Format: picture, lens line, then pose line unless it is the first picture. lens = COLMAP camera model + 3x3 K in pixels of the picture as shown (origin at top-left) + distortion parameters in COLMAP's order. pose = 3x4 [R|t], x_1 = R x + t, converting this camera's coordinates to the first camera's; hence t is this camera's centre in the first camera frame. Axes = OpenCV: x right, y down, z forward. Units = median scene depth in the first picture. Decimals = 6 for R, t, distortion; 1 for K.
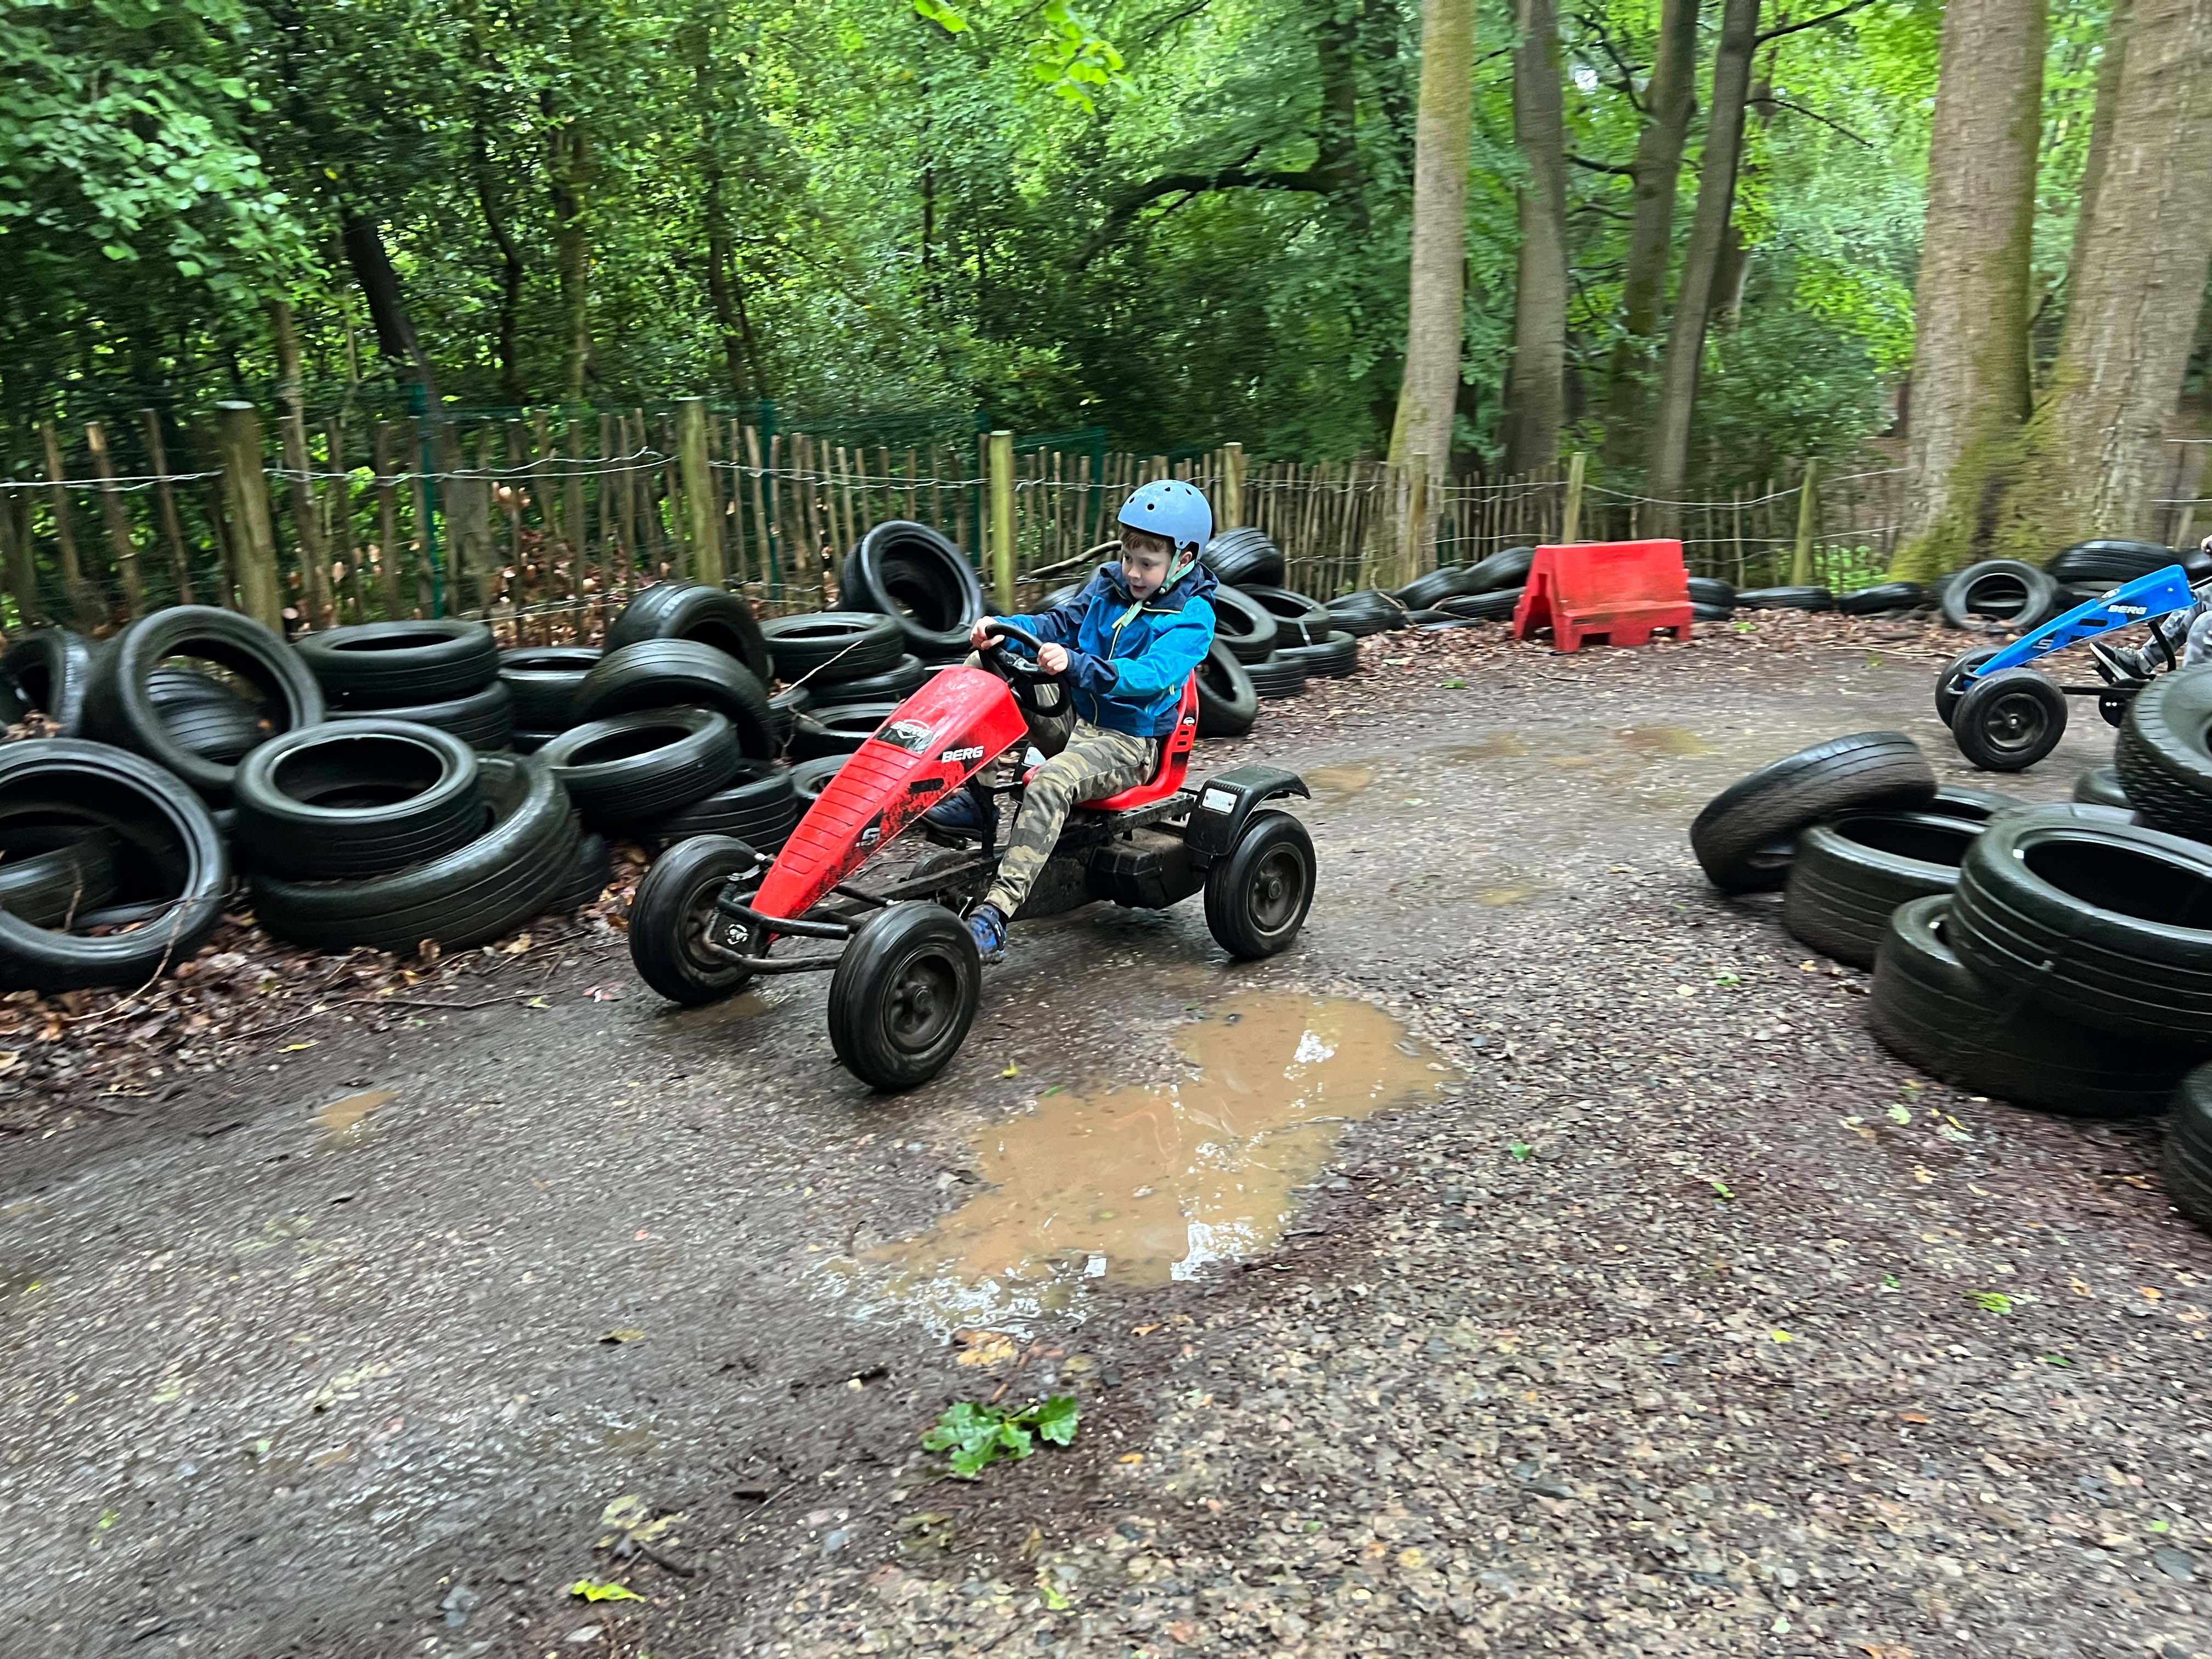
lens RADIAL K [[1653.9, 0, 1088.8], [0, 1653.9, 828.6], [0, 0, 1]] dist [0.037860, -0.037433]
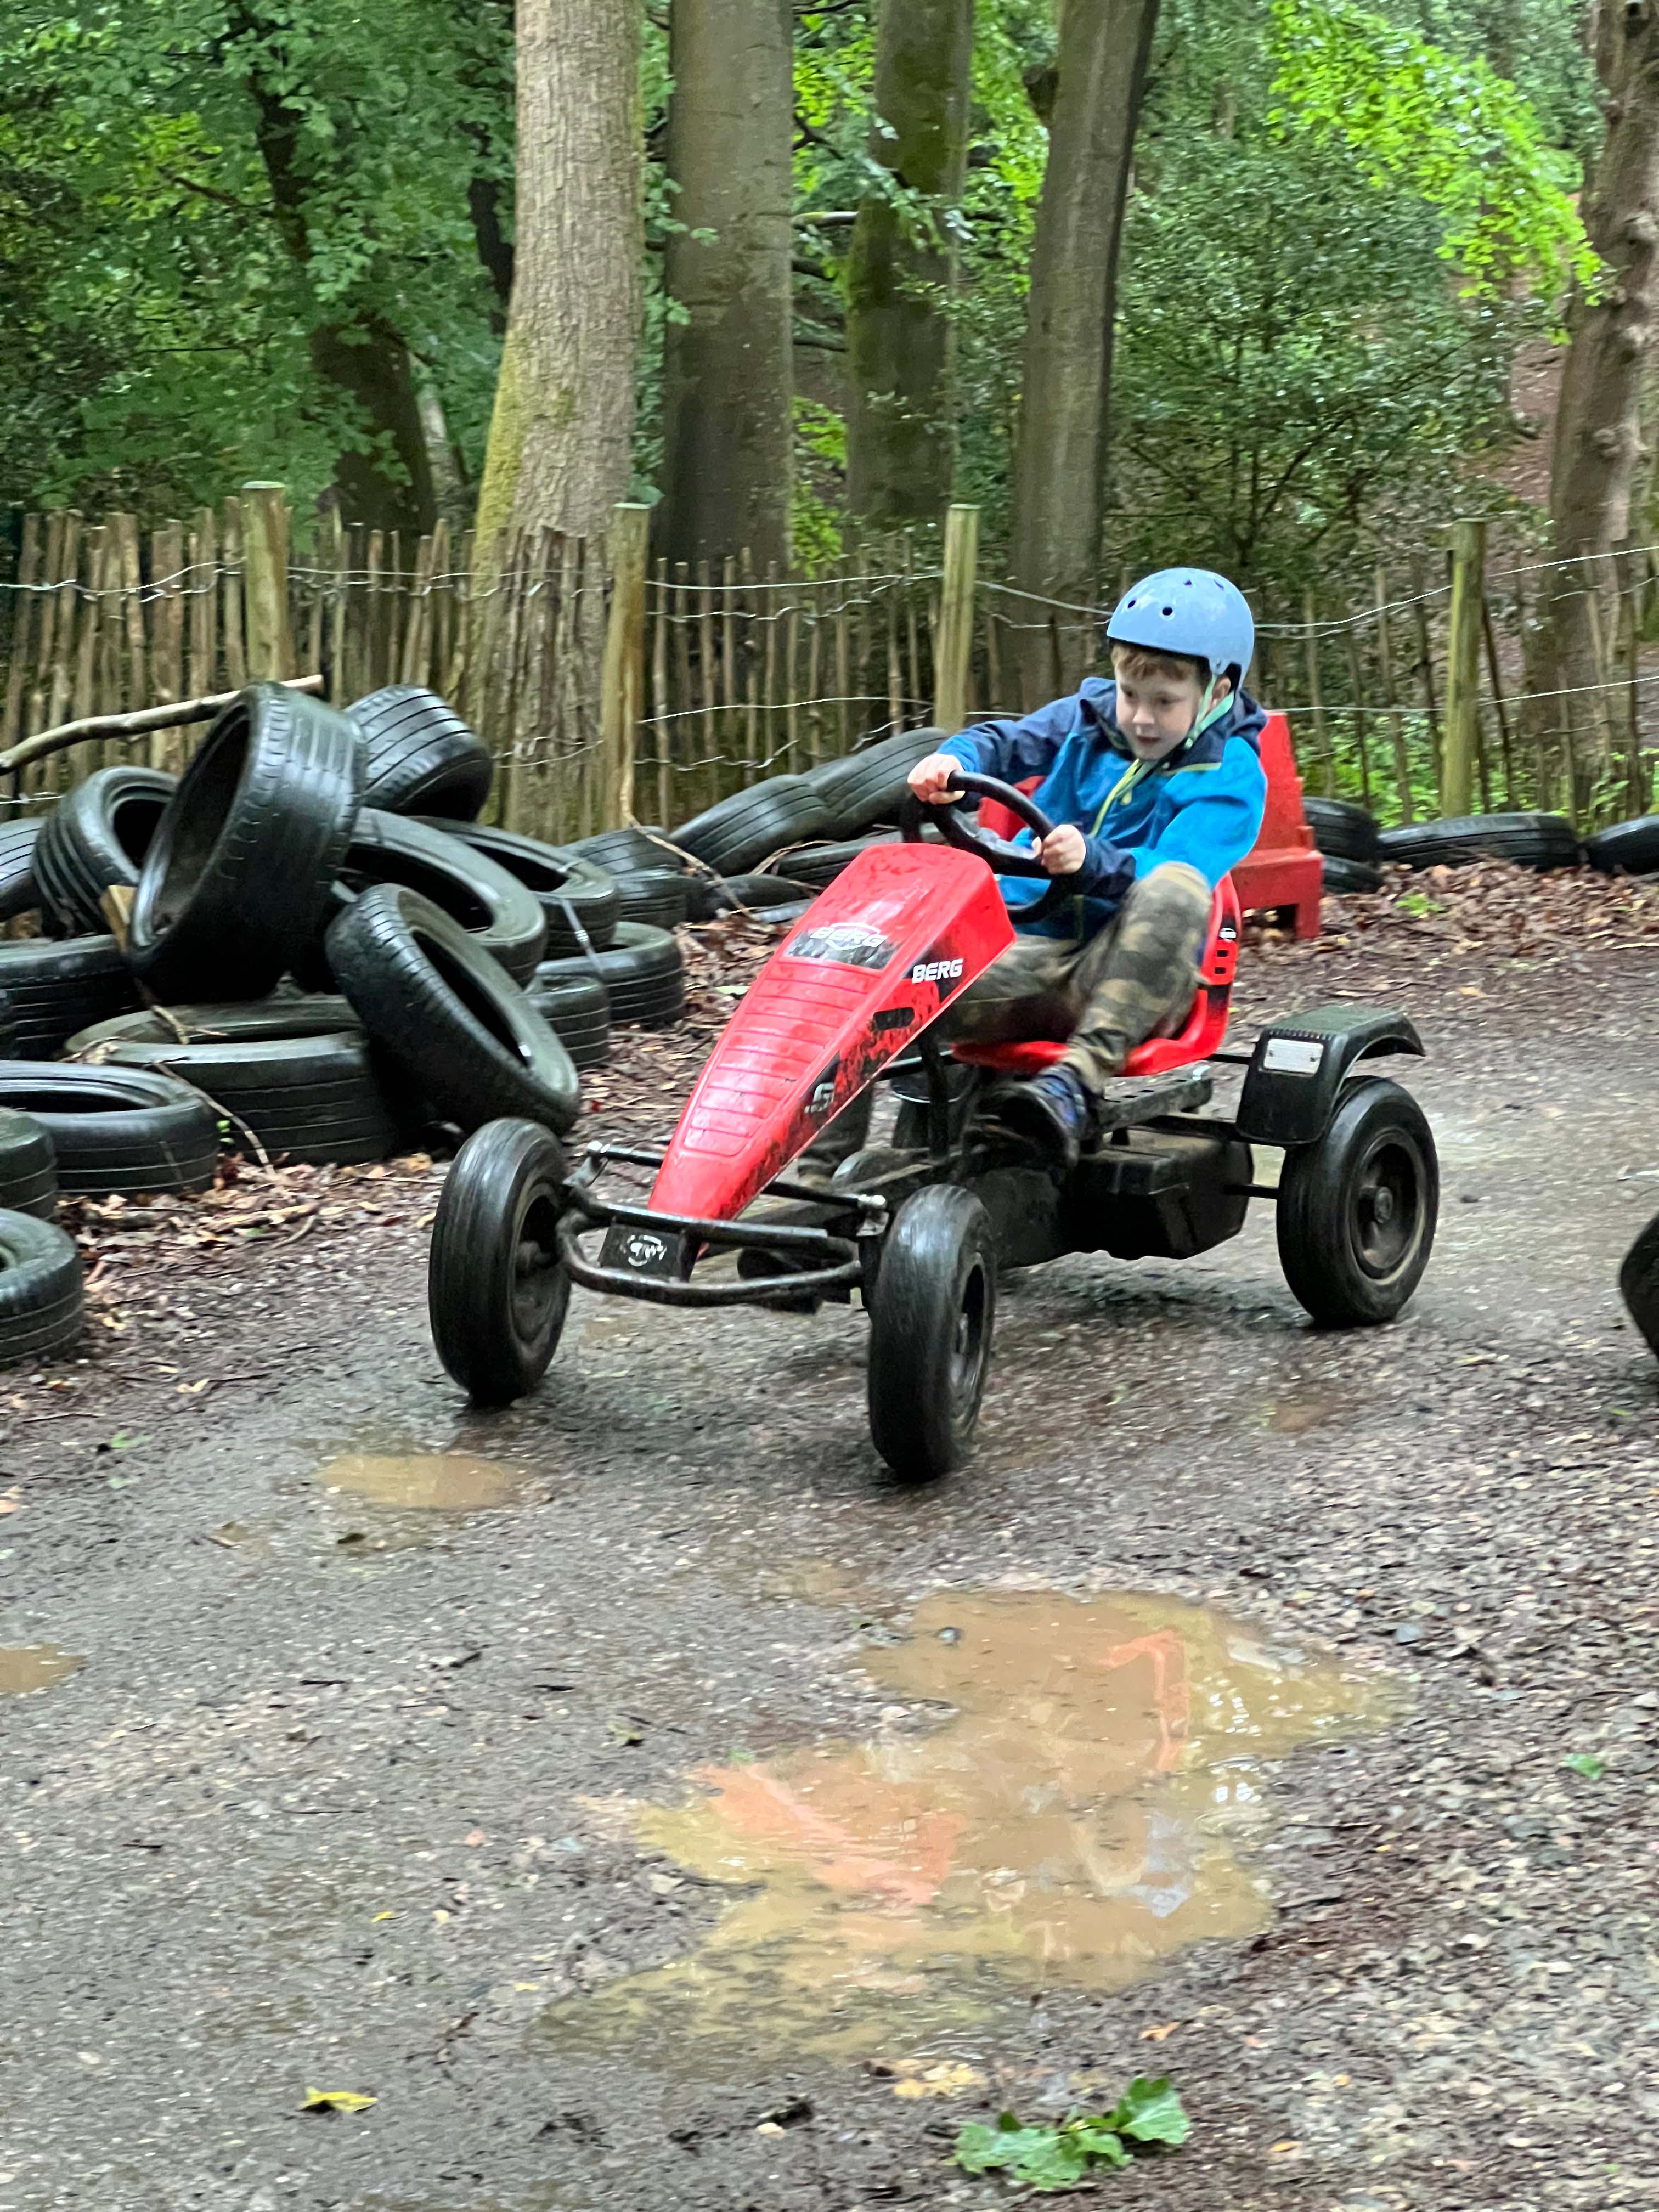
lens RADIAL K [[4864.7, 0, 821.0], [0, 4864.7, 1107.9], [0, 0, 1]] dist [0.167142, 0.000000]
pose [[0.949436, -0.031283, 0.312400, -0.382206], [0.059145, 0.995030, -0.080112, 0.063676], [-0.308341, 0.094538, 0.946567, -0.410429]]
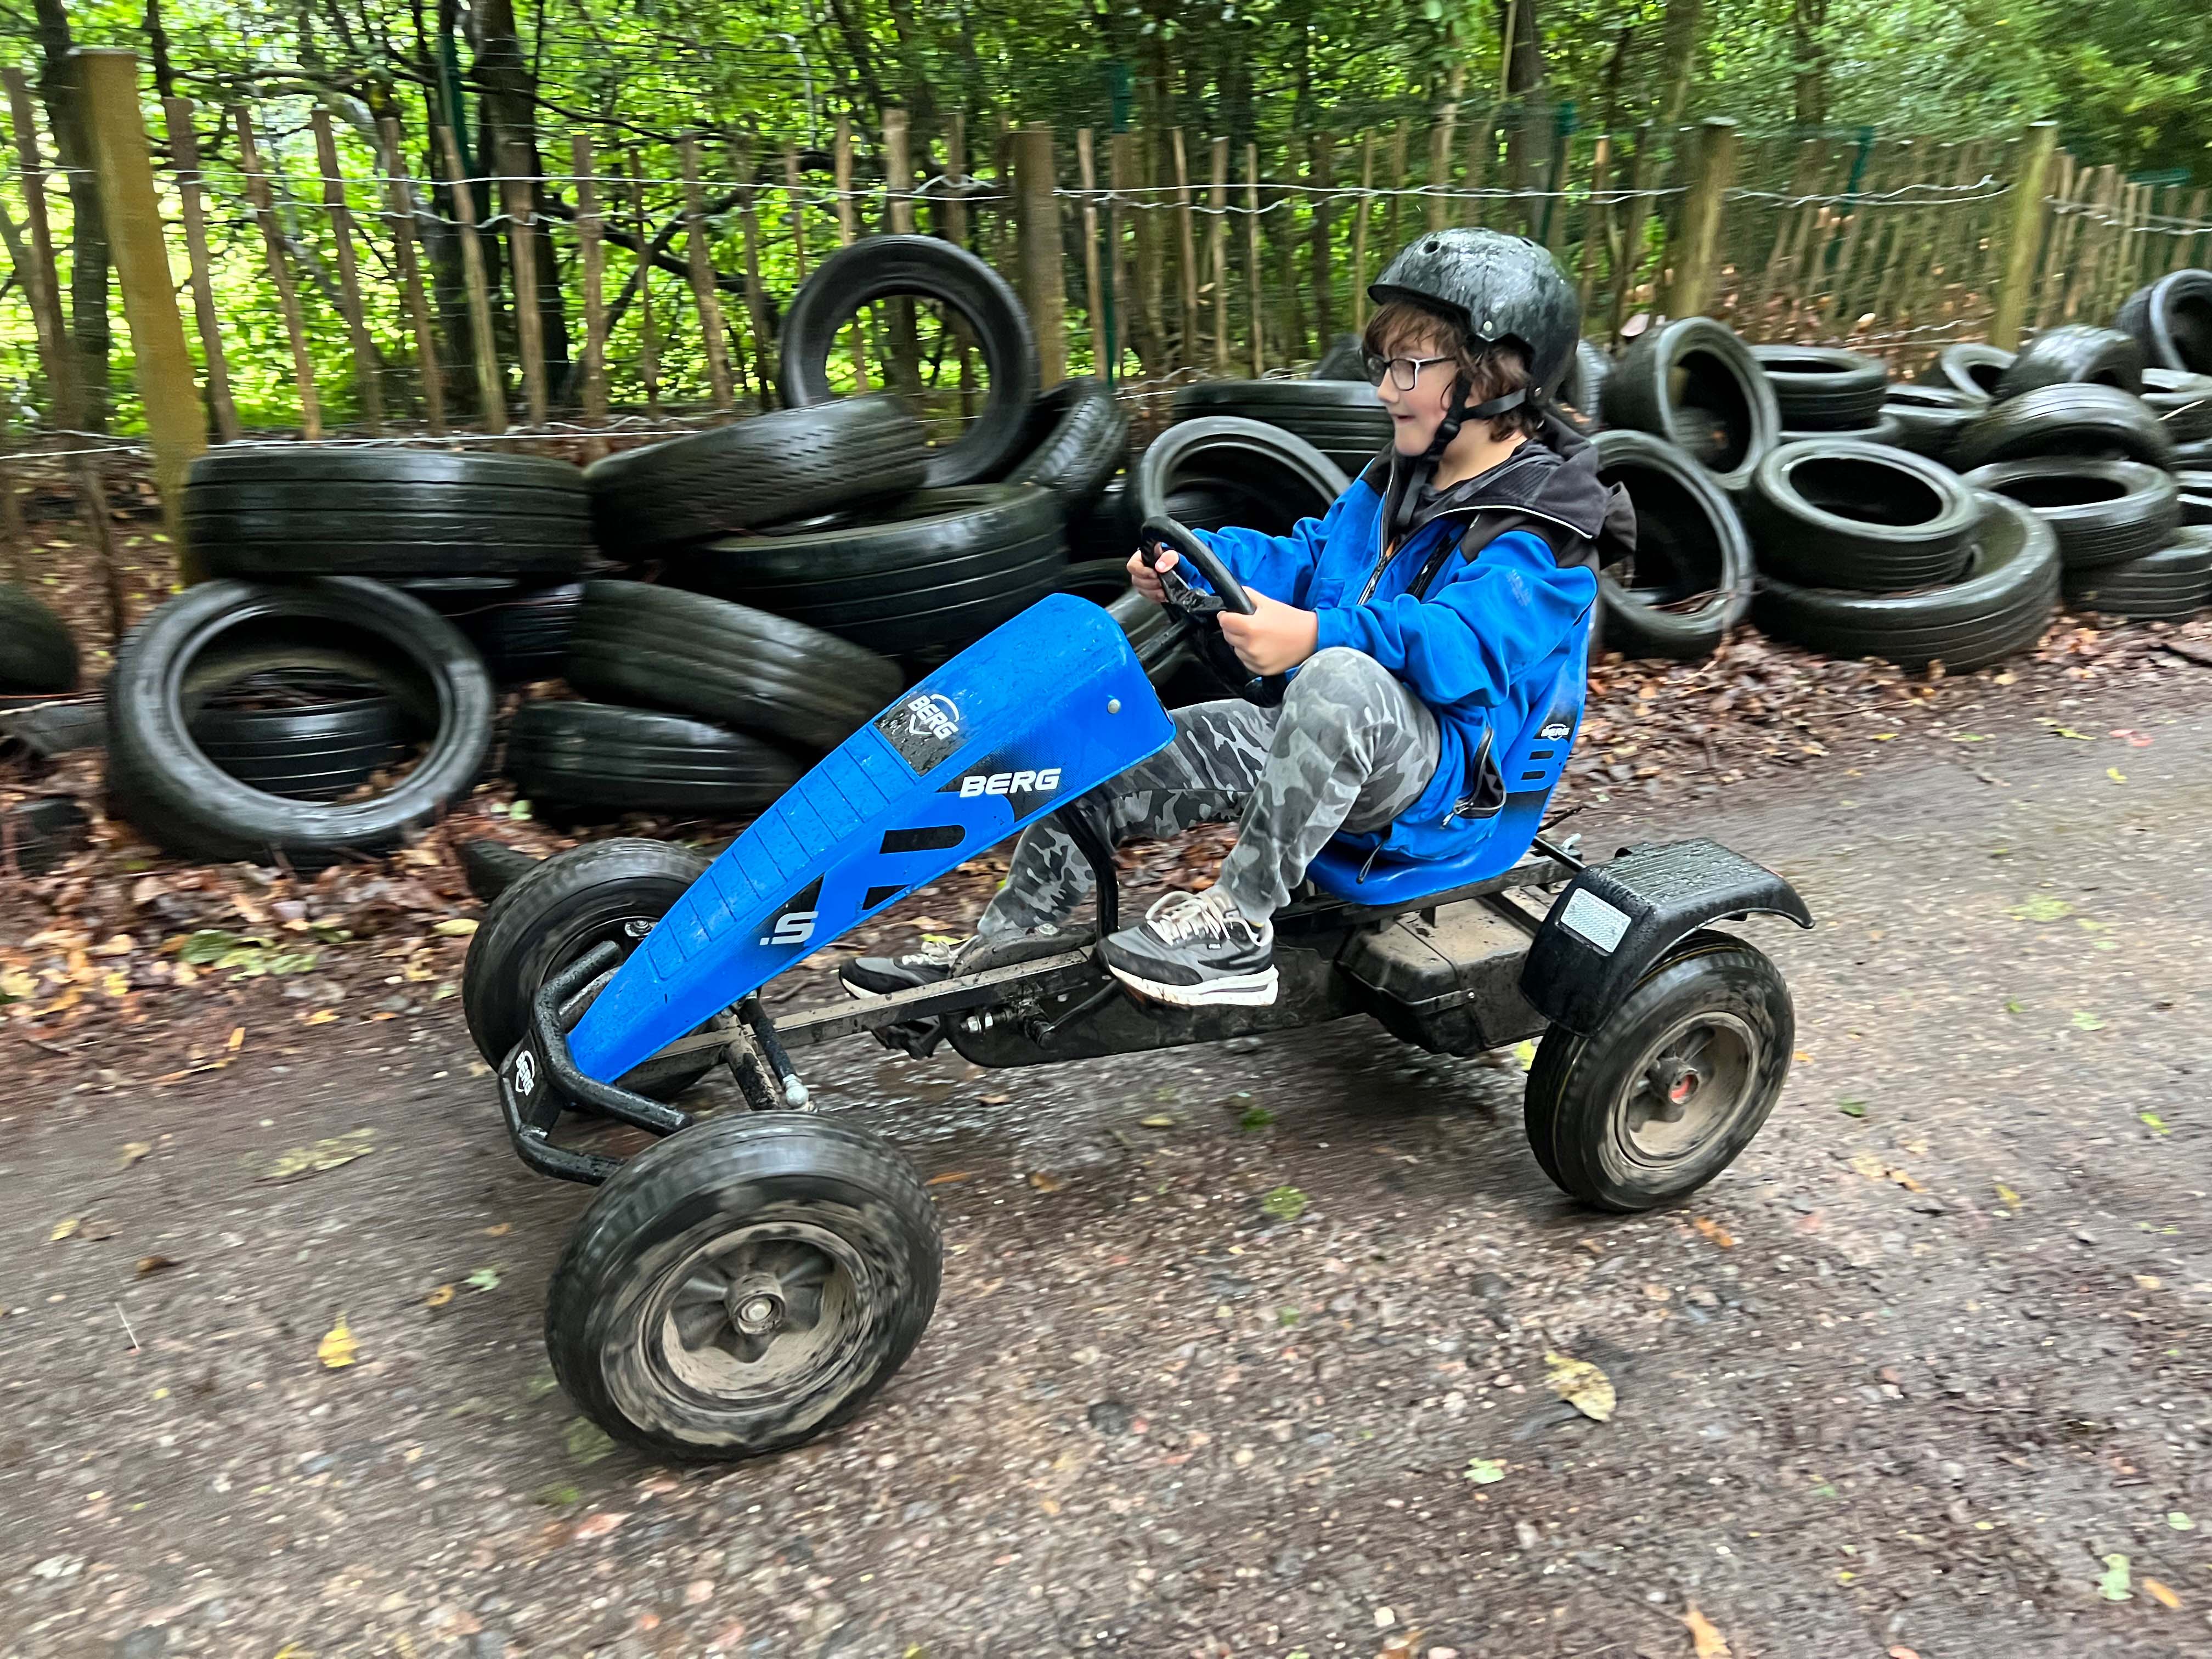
lens RADIAL K [[1653.9, 0, 1099.8], [0, 1653.9, 827.5], [0, 0, 1]] dist [0.037860, -0.037433]
pose [[0.902459, 0.192324, -0.385460, -0.413005], [-0.132112, 0.975251, 0.177289, 0.049091], [0.410017, -0.109072, 0.905533, -0.176733]]
